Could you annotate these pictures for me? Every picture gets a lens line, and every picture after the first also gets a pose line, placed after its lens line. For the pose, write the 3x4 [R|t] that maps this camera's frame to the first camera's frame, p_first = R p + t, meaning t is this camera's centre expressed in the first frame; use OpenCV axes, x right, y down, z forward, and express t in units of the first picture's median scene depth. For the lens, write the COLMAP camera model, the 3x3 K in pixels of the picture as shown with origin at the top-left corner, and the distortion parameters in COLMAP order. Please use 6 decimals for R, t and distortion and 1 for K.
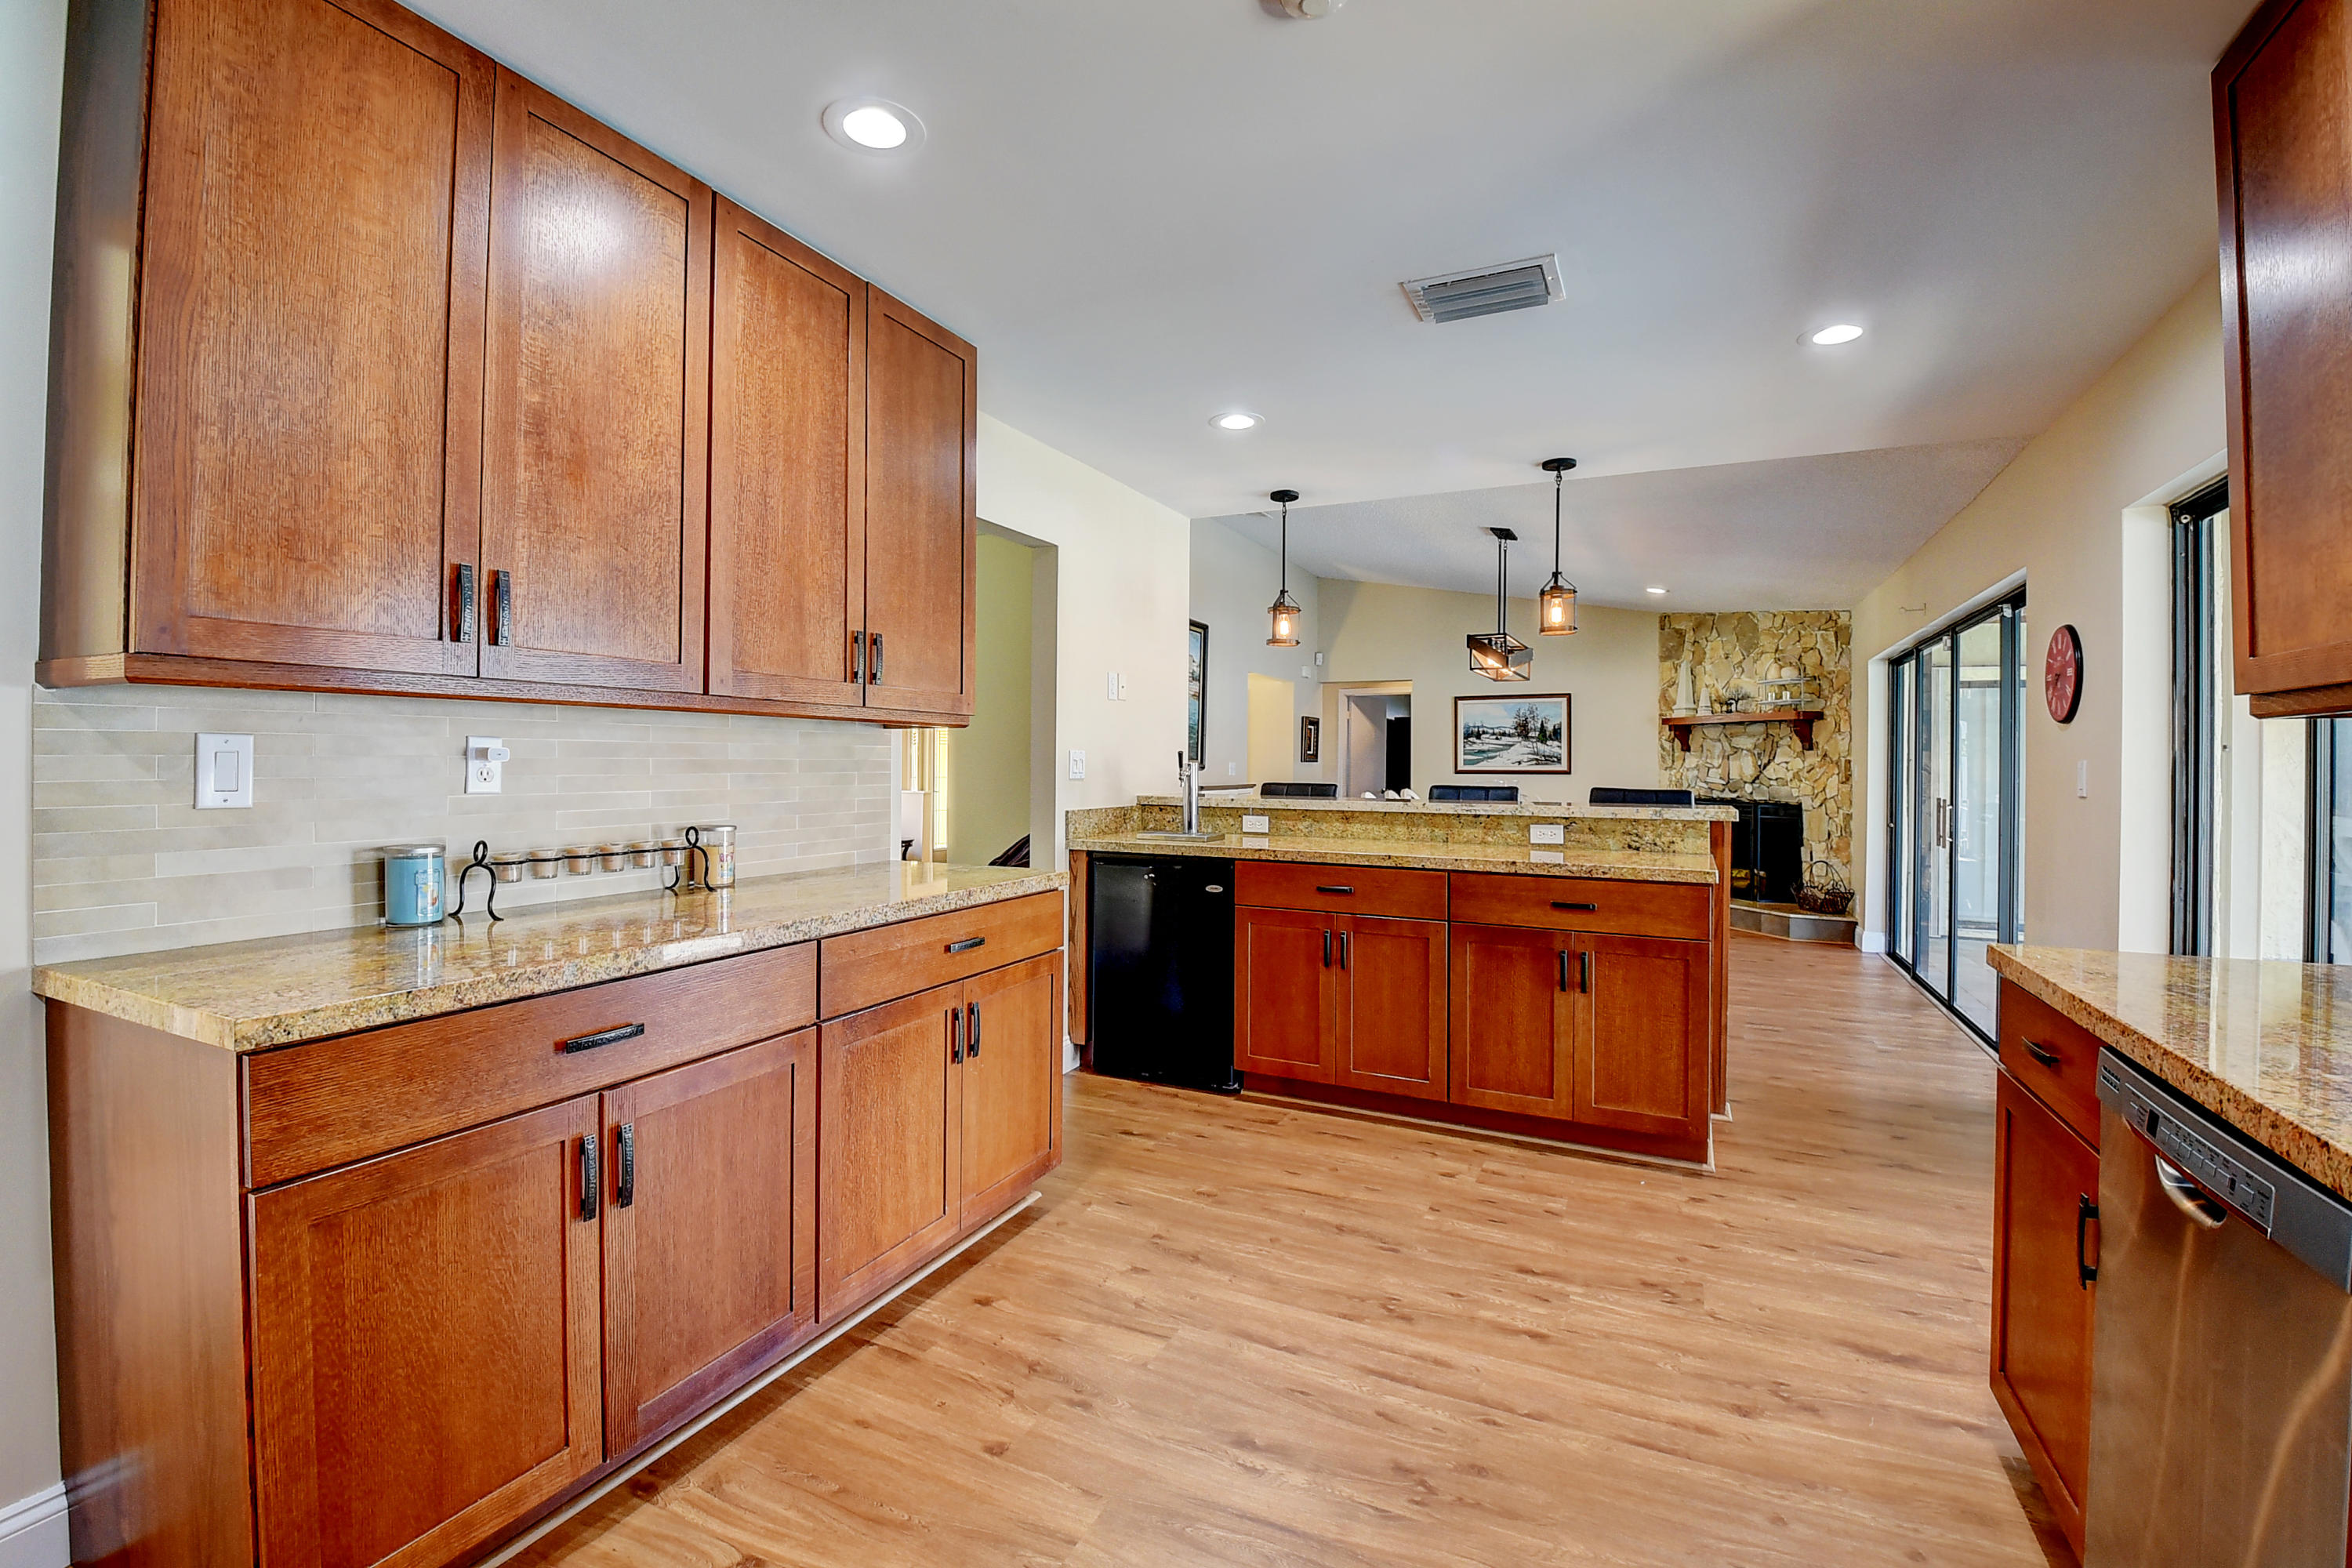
lens RADIAL K [[1031.1, 0, 1175.1], [0, 1031.1, 761.4], [0, 0, 1]] dist [-0.020958, -0.000758]
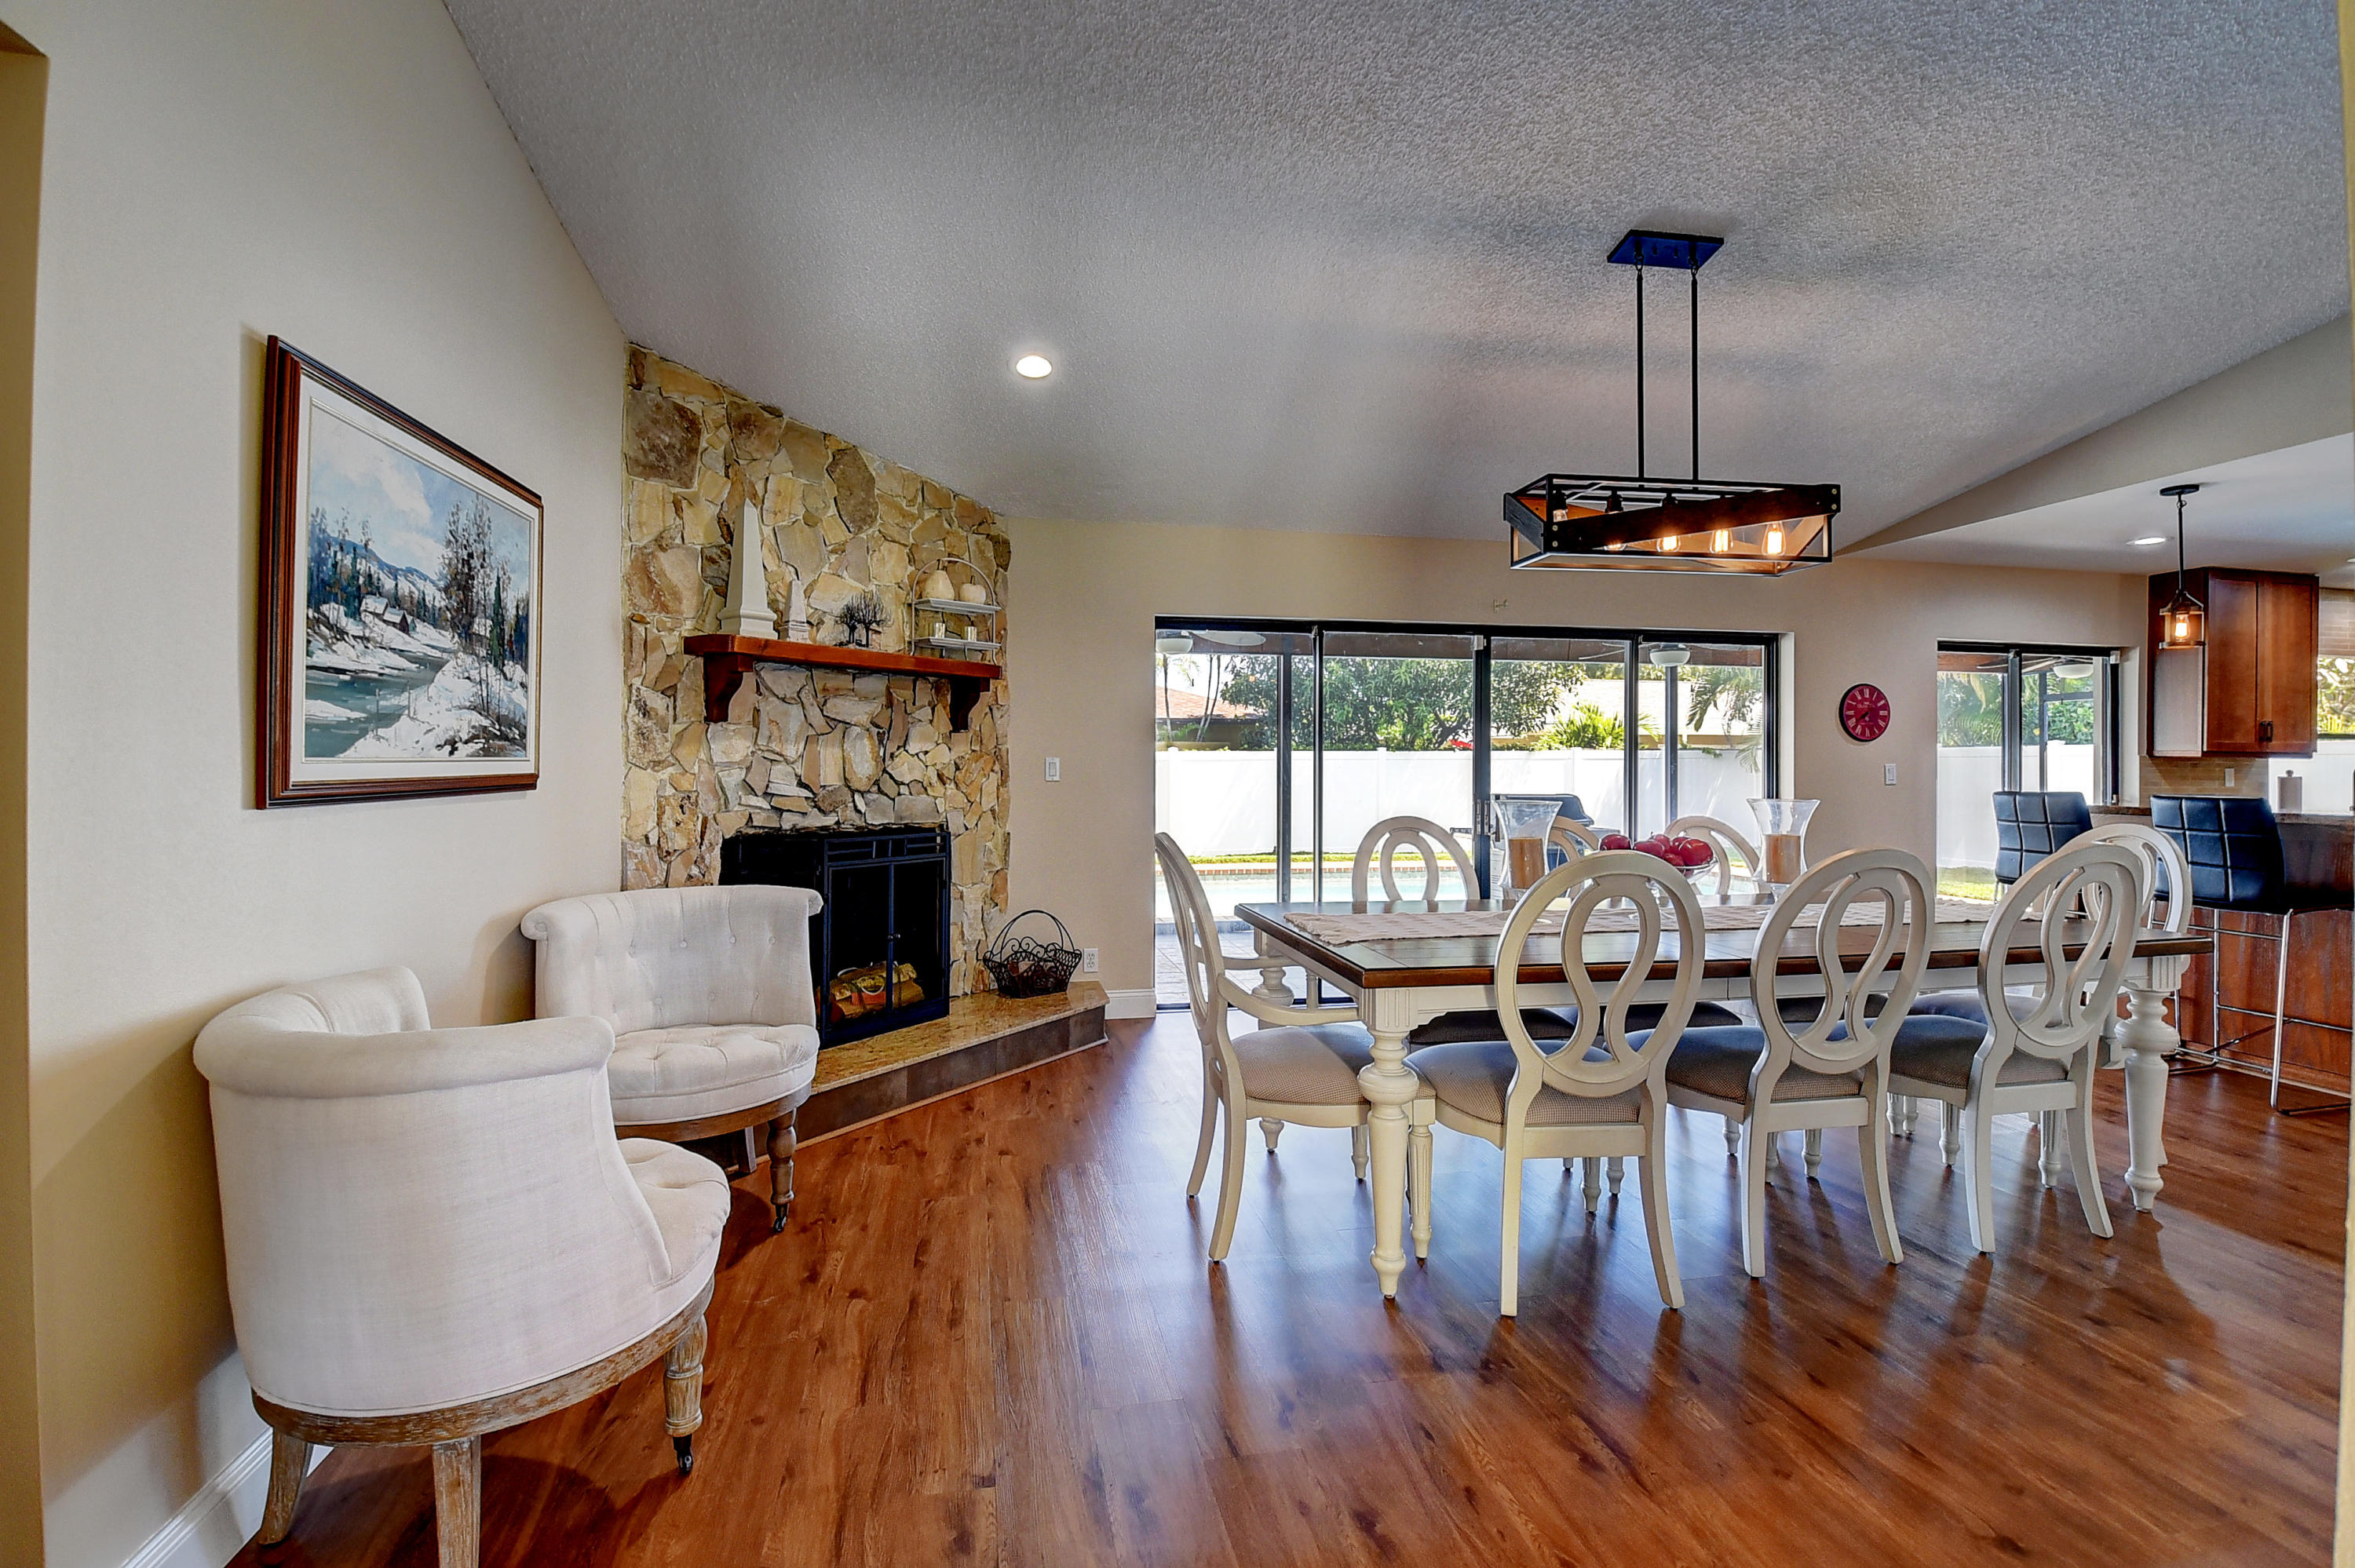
lens RADIAL K [[1032.2, 0, 1176.6], [0, 1032.2, 761.4], [0, 0, 1]] dist [-0.020958, -0.000758]
pose [[-0.592383, -0.008771, 0.805608, 0.067340], [-0.011977, 0.999926, 0.002080, 0.002953], [-0.805567, -0.008417, -0.592445, 1.142718]]
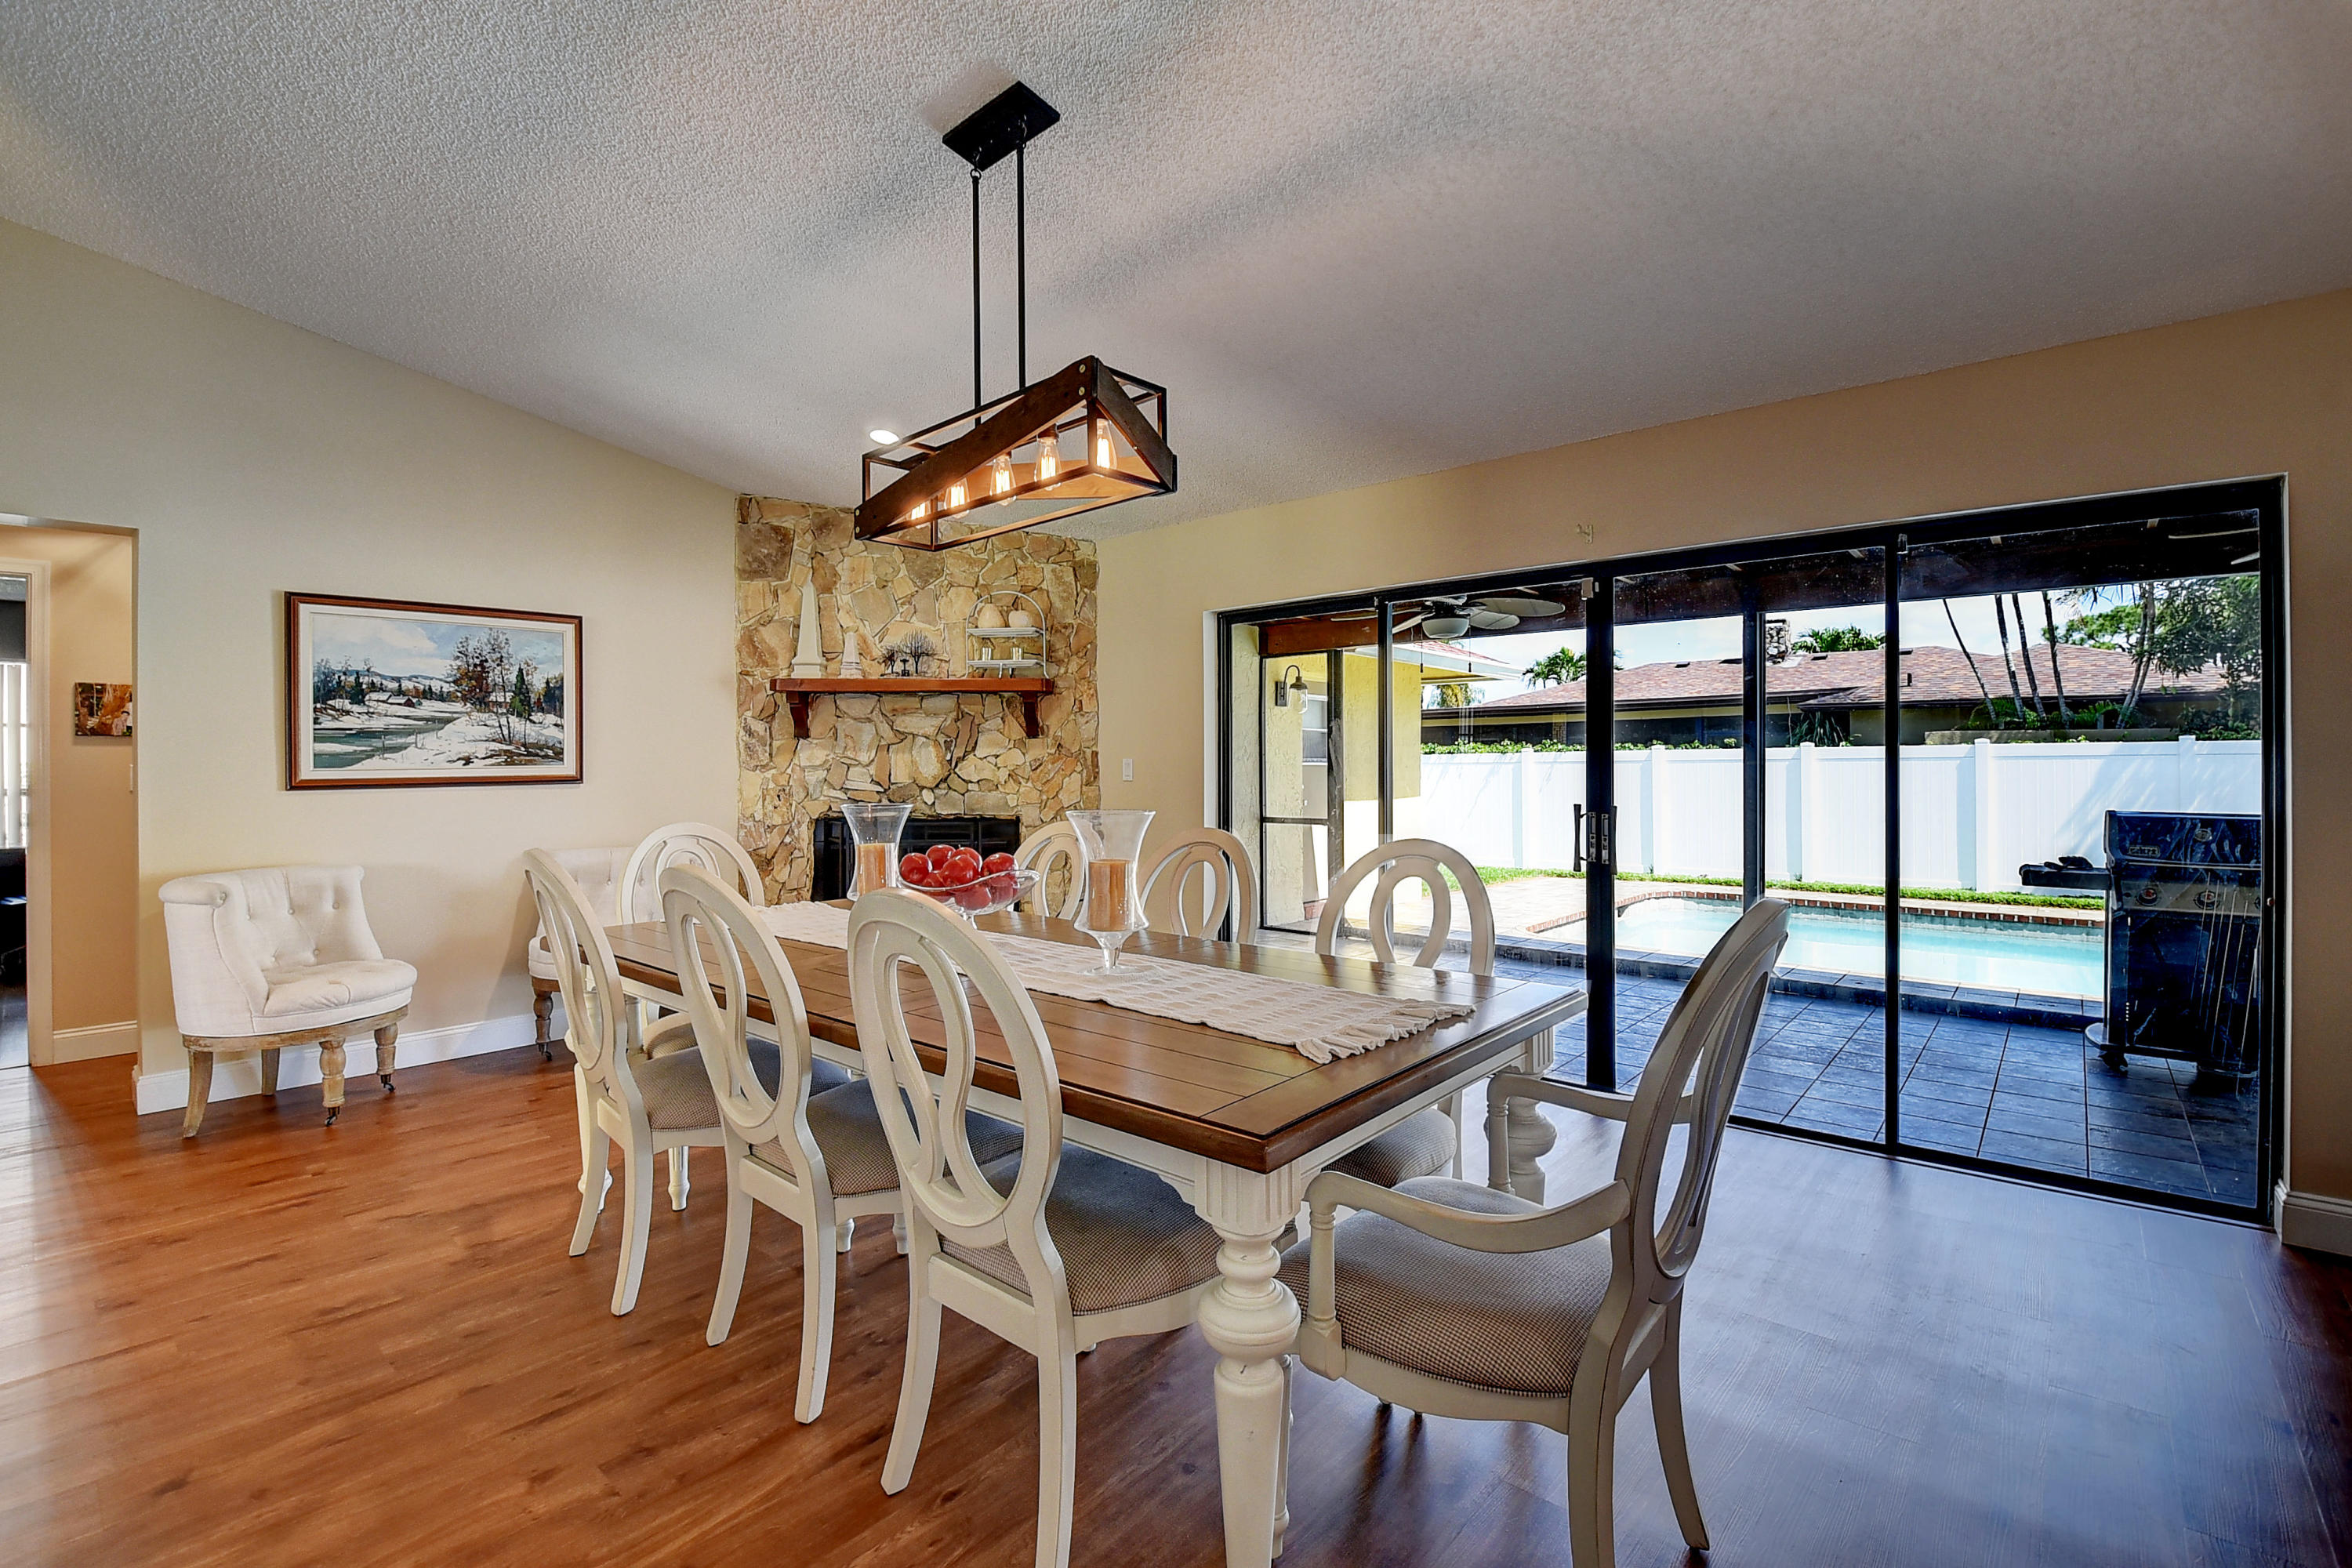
lens RADIAL K [[1031.1, 0, 1175.1], [0, 1031.1, 761.4], [0, 0, 1]] dist [-0.020958, -0.000758]
pose [[0.253821, -0.009641, 0.967203, -0.014992], [0.004891, 0.999950, 0.008684, -0.000525], [-0.967239, 0.002526, 0.253856, 0.674416]]
